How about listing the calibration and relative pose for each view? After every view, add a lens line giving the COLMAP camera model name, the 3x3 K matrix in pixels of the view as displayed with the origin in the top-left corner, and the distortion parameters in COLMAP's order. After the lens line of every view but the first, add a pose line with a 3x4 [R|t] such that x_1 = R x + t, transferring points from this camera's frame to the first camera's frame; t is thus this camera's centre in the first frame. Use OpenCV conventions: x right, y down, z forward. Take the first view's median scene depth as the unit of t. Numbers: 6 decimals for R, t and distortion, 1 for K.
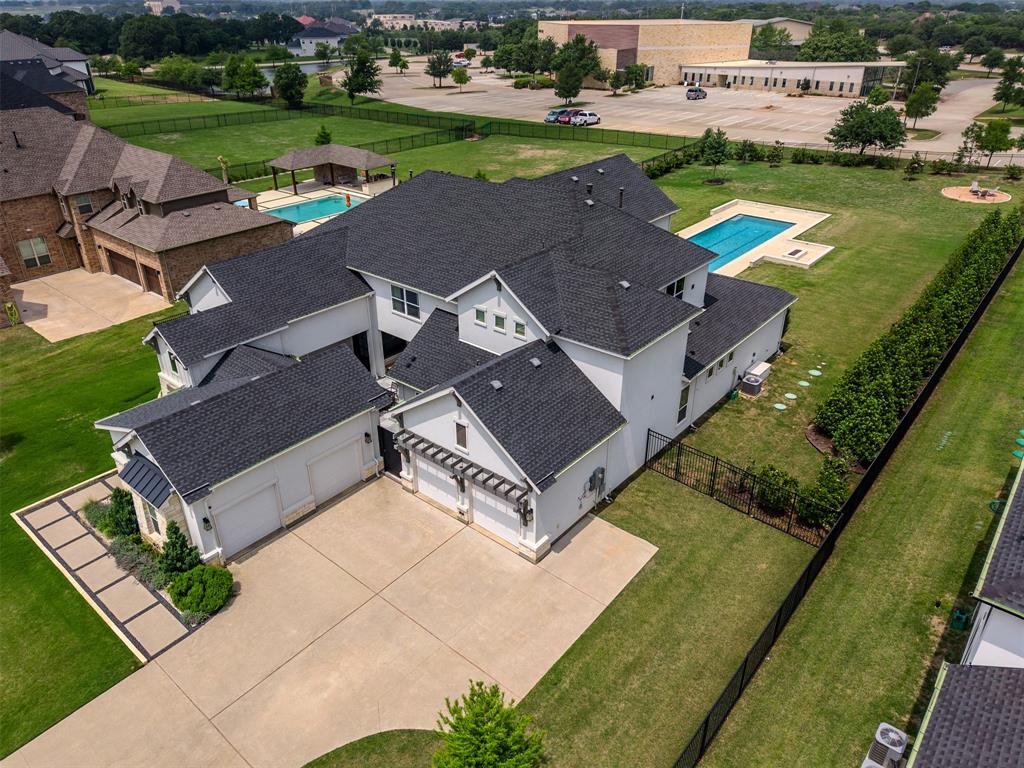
lens RADIAL K [[699.5, 0, 512.0], [0, 699.5, 384.0], [0, 0, 1]] dist [0.040225, -0.052424]
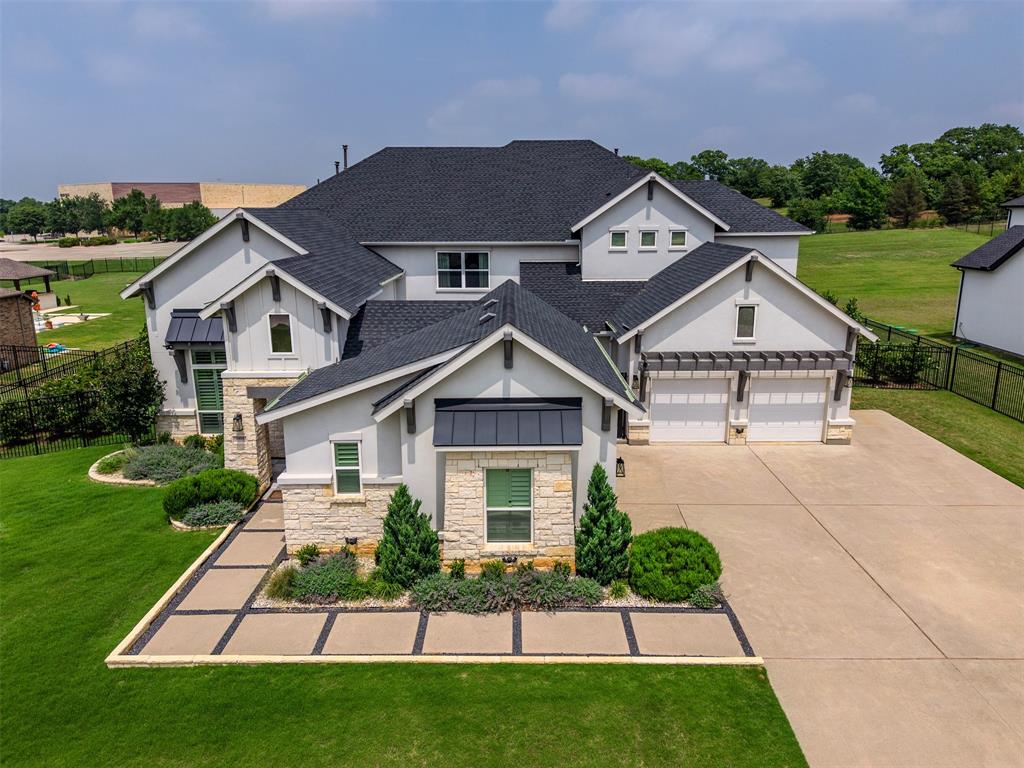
lens RADIAL K [[705.7, 0, 515.1], [0, 705.7, 370.2], [0, 0, 1]] dist [0.006475, 0.002212]
pose [[0.763676, -0.144447, 0.629233, -0.694851], [0.310662, 0.936608, -0.162030, 0.151503], [-0.565940, 0.319218, 0.760139, 0.441785]]
